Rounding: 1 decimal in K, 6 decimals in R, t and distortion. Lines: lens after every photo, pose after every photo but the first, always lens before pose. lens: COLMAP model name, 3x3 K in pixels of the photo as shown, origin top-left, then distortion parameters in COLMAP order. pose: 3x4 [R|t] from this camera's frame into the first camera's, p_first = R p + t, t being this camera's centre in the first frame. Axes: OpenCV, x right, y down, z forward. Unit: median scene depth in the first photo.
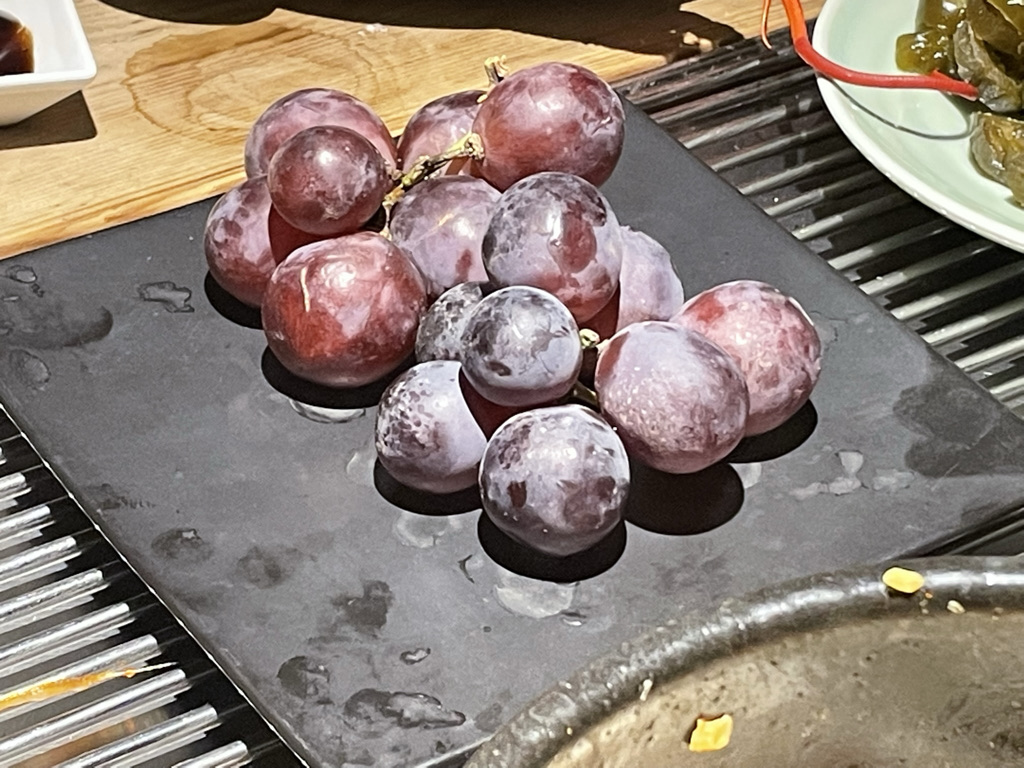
lens RADIAL K [[2776.5, 0, 512.6], [0, 2776.5, 380.3], [0, 0, 1]] dist [0.183932, 0.000000]
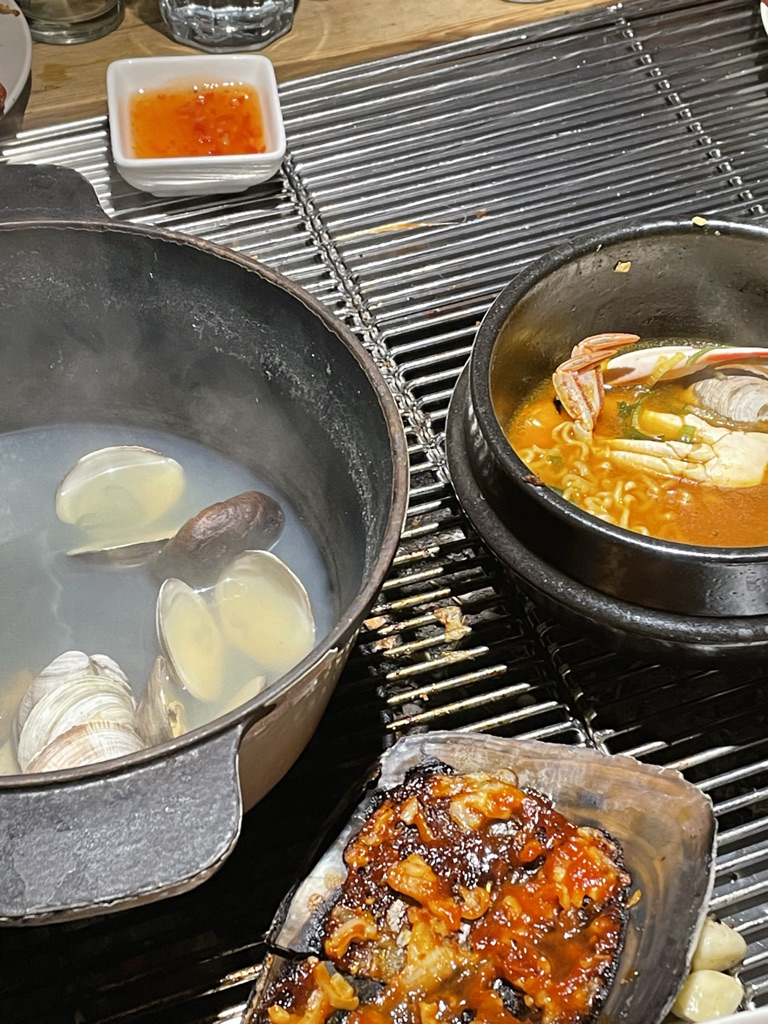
lens RADIAL K [[1771.5, 0, 384.0], [0, 1771.5, 513.3], [0, 0, 1]] dist [0.080612, 0.000000]
pose [[0.976563, 0.151704, -0.152678, 0.113050], [-0.111034, 0.962778, 0.246436, -0.039523], [0.184380, -0.223708, 0.957057, -0.641577]]
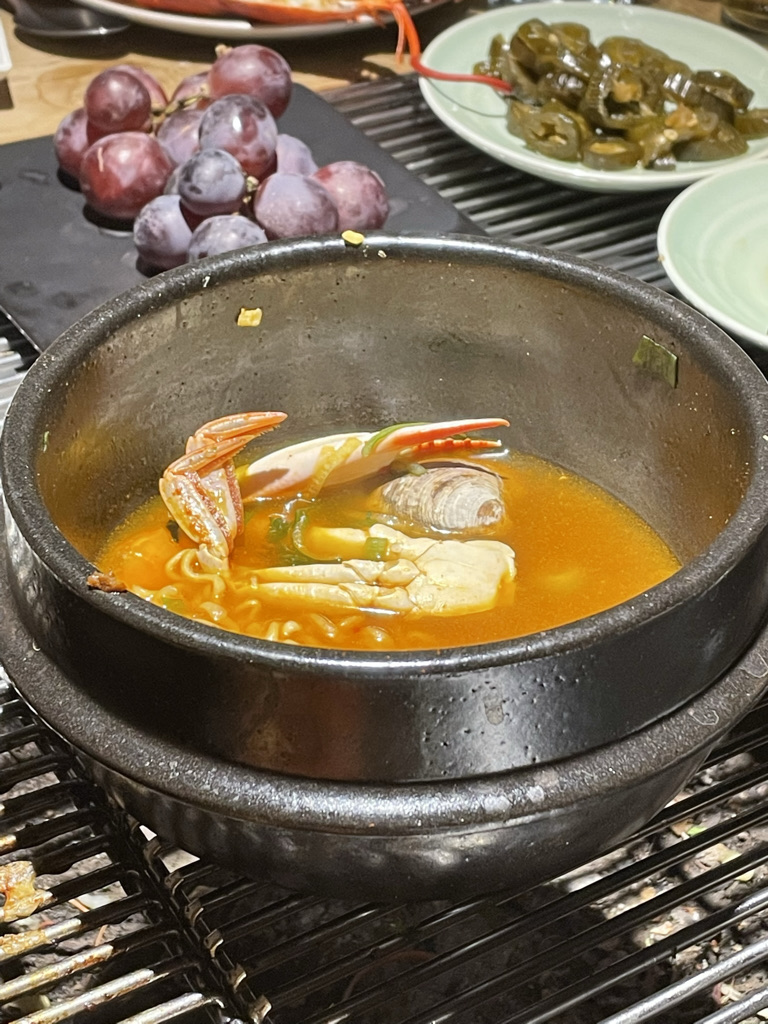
lens RADIAL K [[1795.8, 0, 387.0], [0, 1795.8, 517.2], [0, 0, 1]] dist [0.136206, 0.000000]
pose [[0.999165, 0.022192, -0.034305, 0.159325], [-0.022048, 0.999746, 0.004573, 0.193775], [0.034398, -0.003813, 0.999401, -0.165161]]
